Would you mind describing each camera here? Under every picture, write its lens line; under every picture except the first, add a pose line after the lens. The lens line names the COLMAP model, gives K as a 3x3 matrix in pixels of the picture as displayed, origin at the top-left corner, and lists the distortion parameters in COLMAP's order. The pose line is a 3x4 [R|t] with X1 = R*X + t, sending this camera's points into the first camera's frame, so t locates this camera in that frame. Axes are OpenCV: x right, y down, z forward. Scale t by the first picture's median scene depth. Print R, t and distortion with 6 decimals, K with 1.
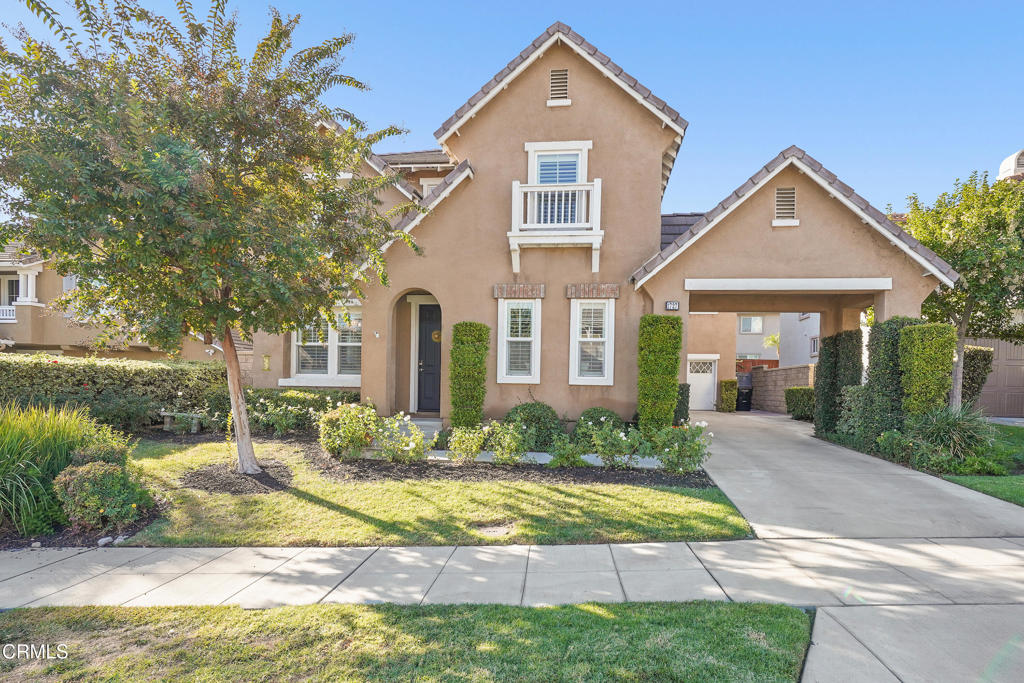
lens RADIAL K [[491.9, 0, 540.9], [0, 491.9, 397.1], [0, 0, 1]] dist [-0.006918, 0.001079]
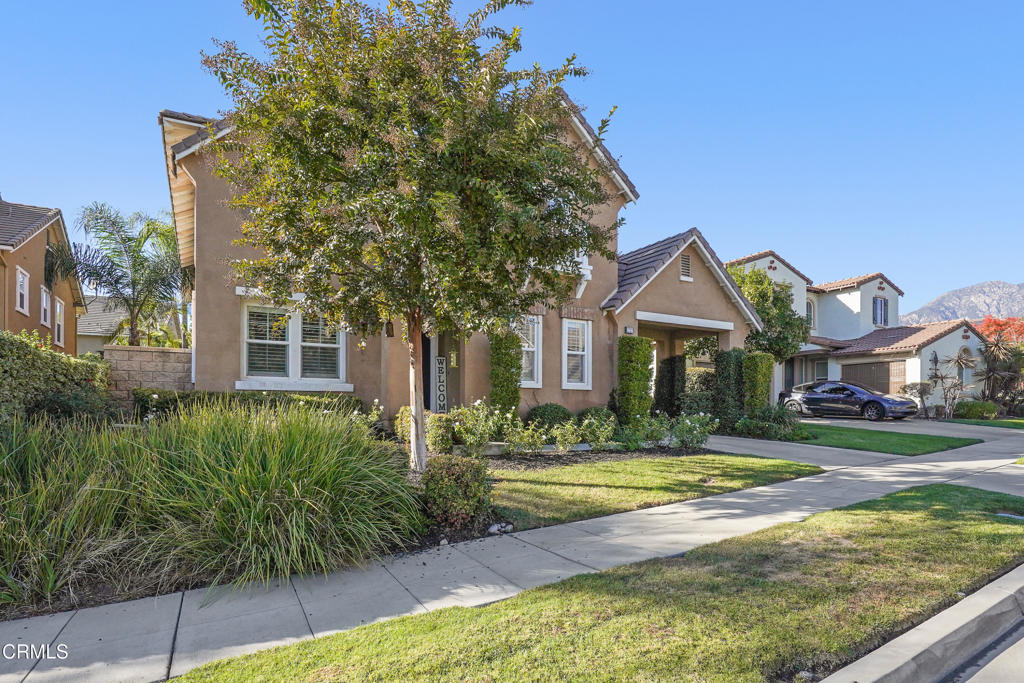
lens RADIAL K [[495.9, 0, 476.8], [0, 495.9, 413.6], [0, 0, 1]] dist [-0.015003, 0.006291]
pose [[0.849277, -0.016182, 0.527699, -0.774438], [0.017512, 0.999844, 0.002476, 0.028452], [-0.527656, 0.007138, 0.849428, 0.082991]]
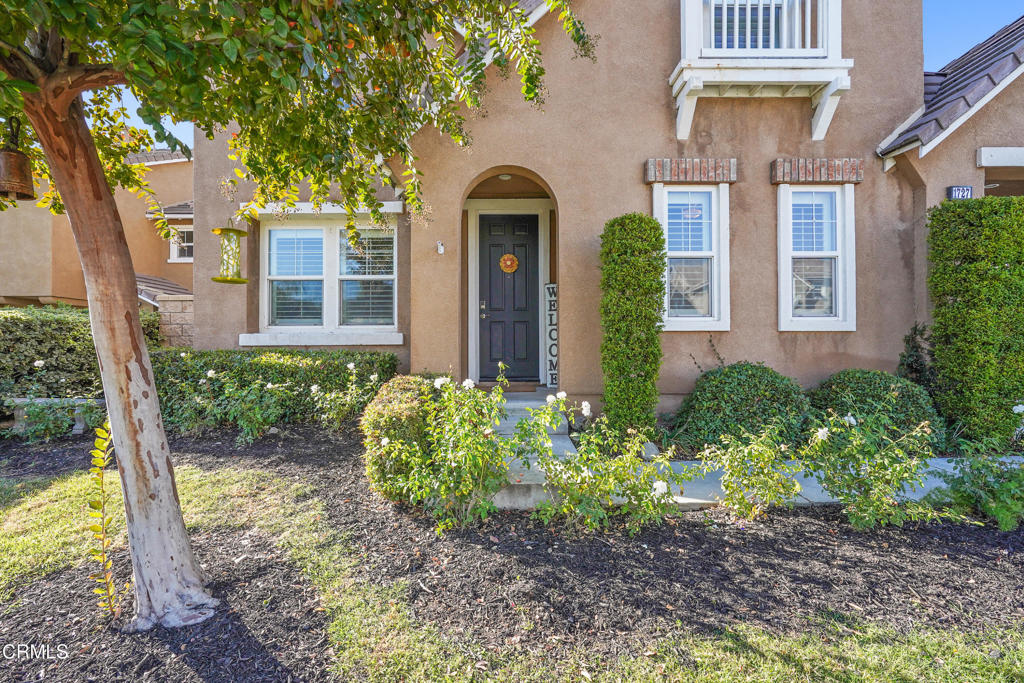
lens RADIAL K [[437.5, 0, 524.4], [0, 437.5, 346.2], [0, 0, 1]] dist [0.001232, 0.000365]
pose [[0.993622, -0.021395, 0.110713, -0.305463], [0.023763, 0.999515, -0.020112, -0.004523], [-0.110229, 0.022614, 0.993649, 0.529934]]
